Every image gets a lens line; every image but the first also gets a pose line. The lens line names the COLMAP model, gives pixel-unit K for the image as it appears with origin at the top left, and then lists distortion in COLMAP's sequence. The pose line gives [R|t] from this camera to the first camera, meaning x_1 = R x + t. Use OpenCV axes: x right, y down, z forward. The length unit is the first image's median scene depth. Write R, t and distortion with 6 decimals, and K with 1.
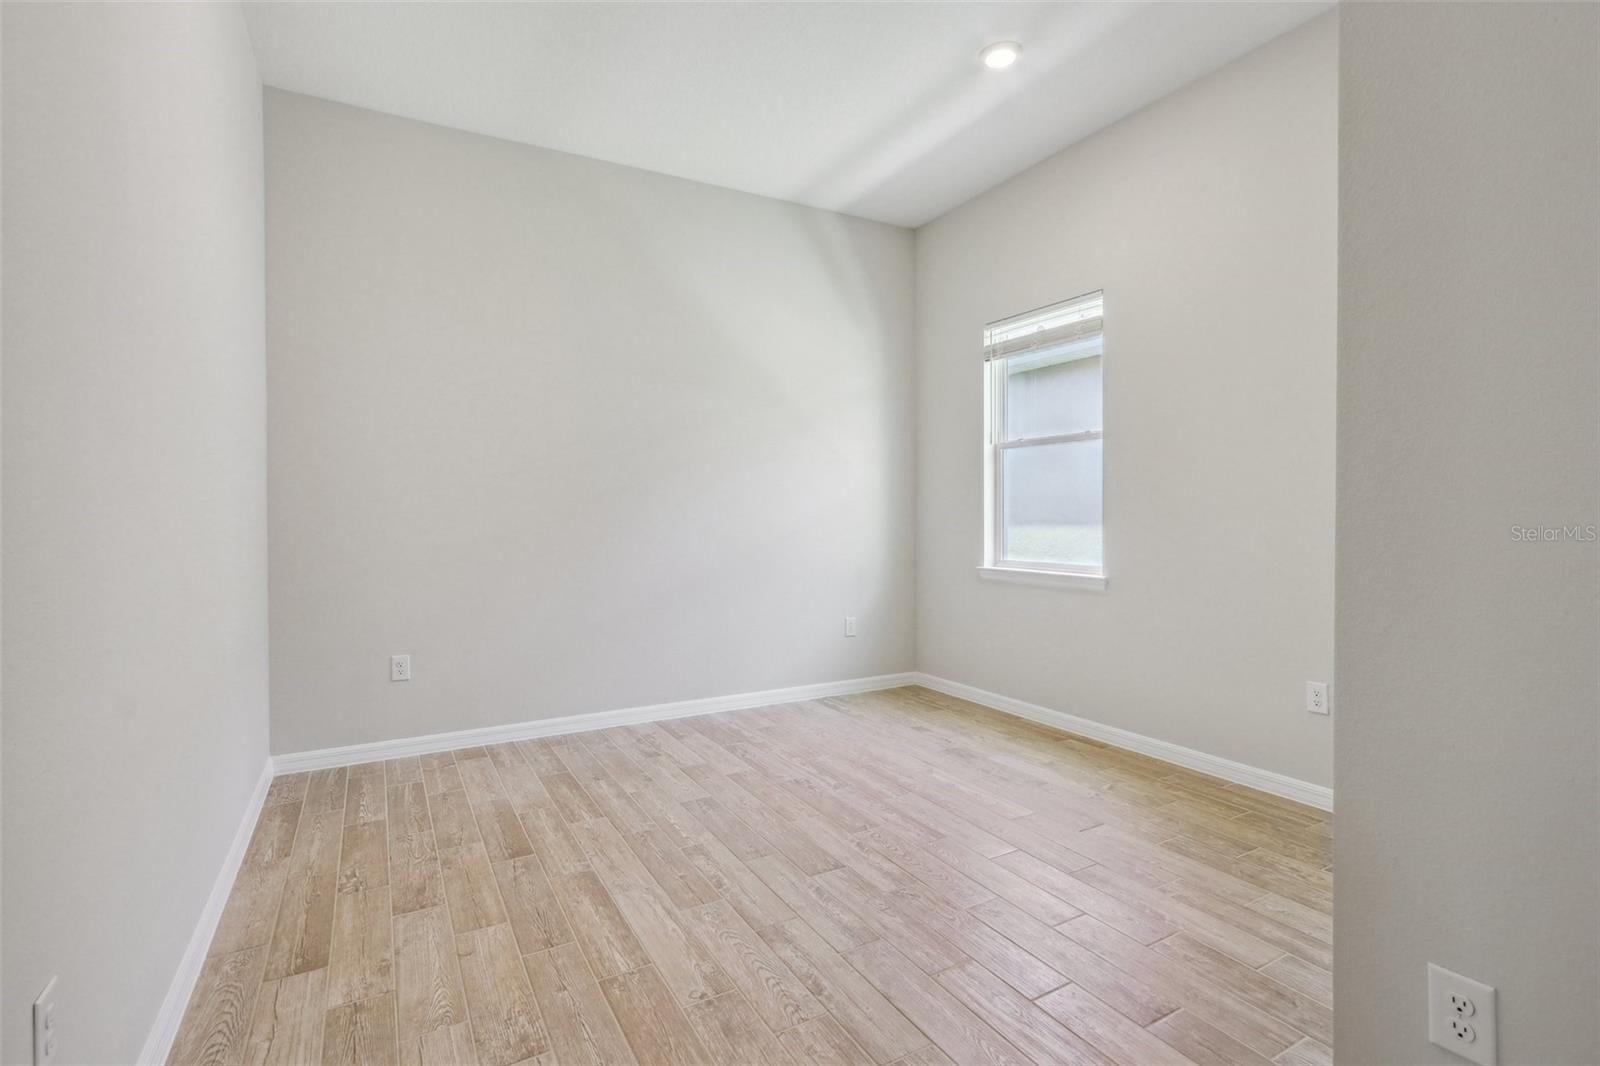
lens RADIAL K [[768.6, 0, 788.0], [0, 768.6, 527.4], [0, 0, 1]] dist [0.011496, 0.000215]
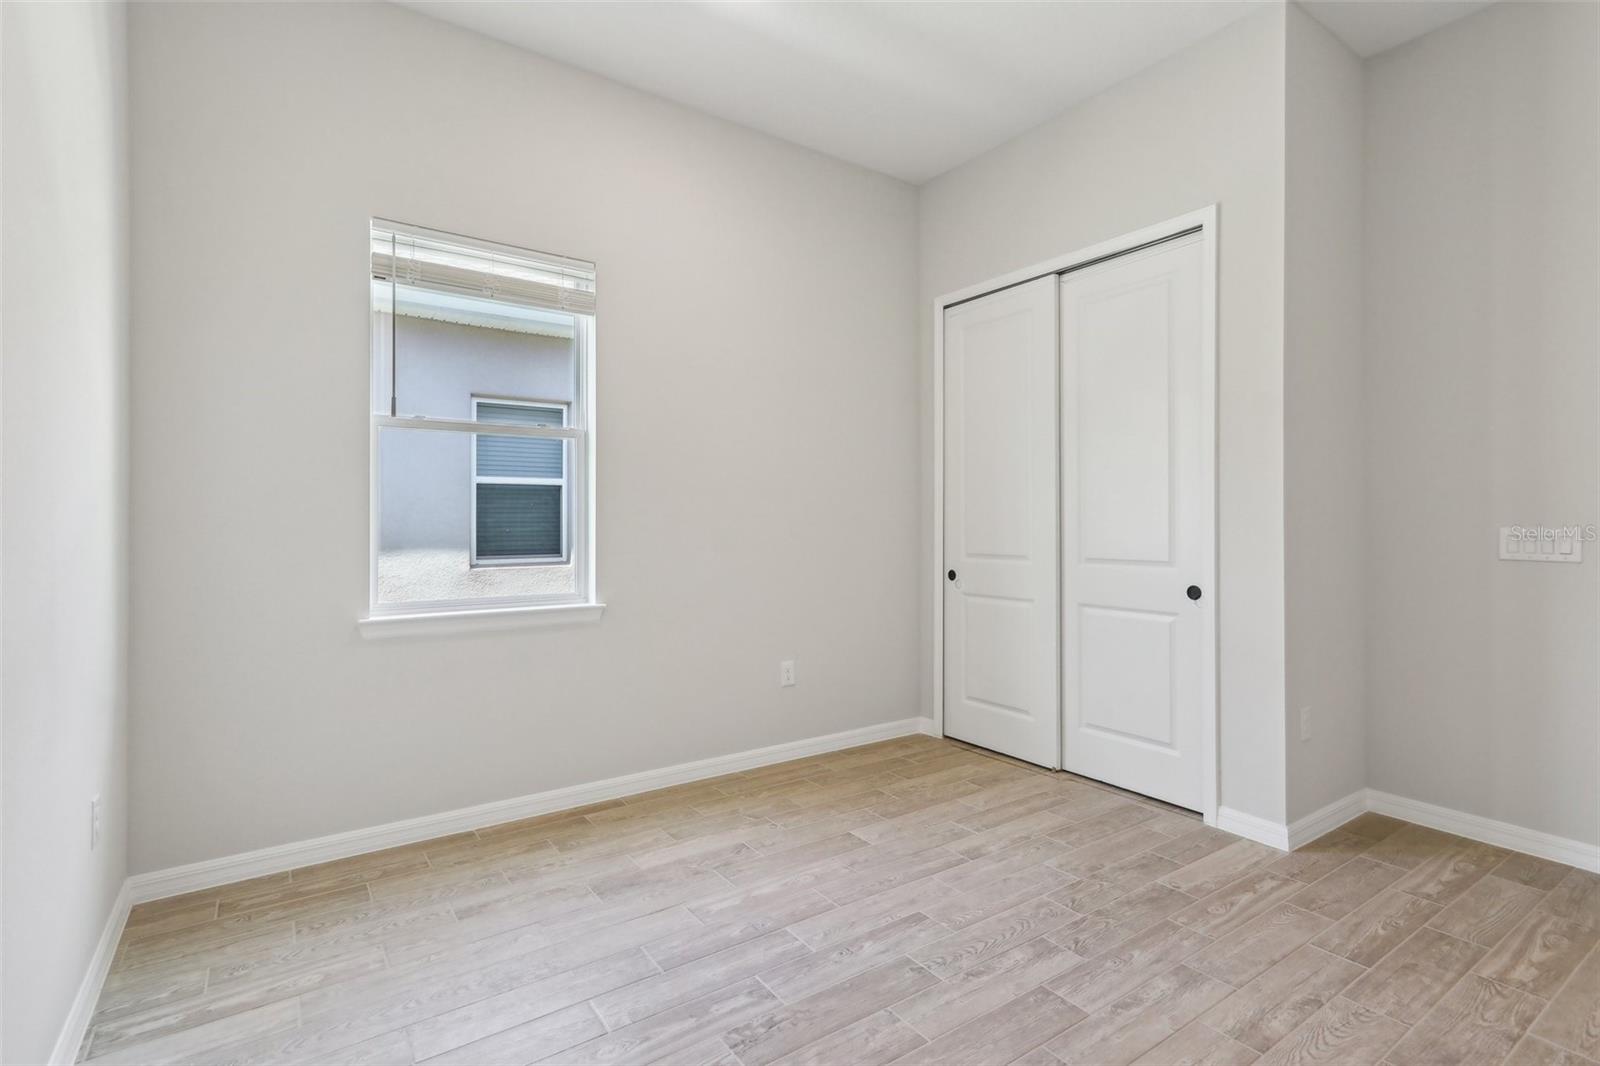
lens RADIAL K [[768.6, 0, 785.9], [0, 768.6, 521.9], [0, 0, 1]] dist [0.011496, 0.000215]
pose [[-0.105587, 0.007929, 0.994378, -0.532943], [0.019293, 0.999796, -0.005924, -0.019968], [-0.994223, 0.018559, -0.105719, 1.053556]]
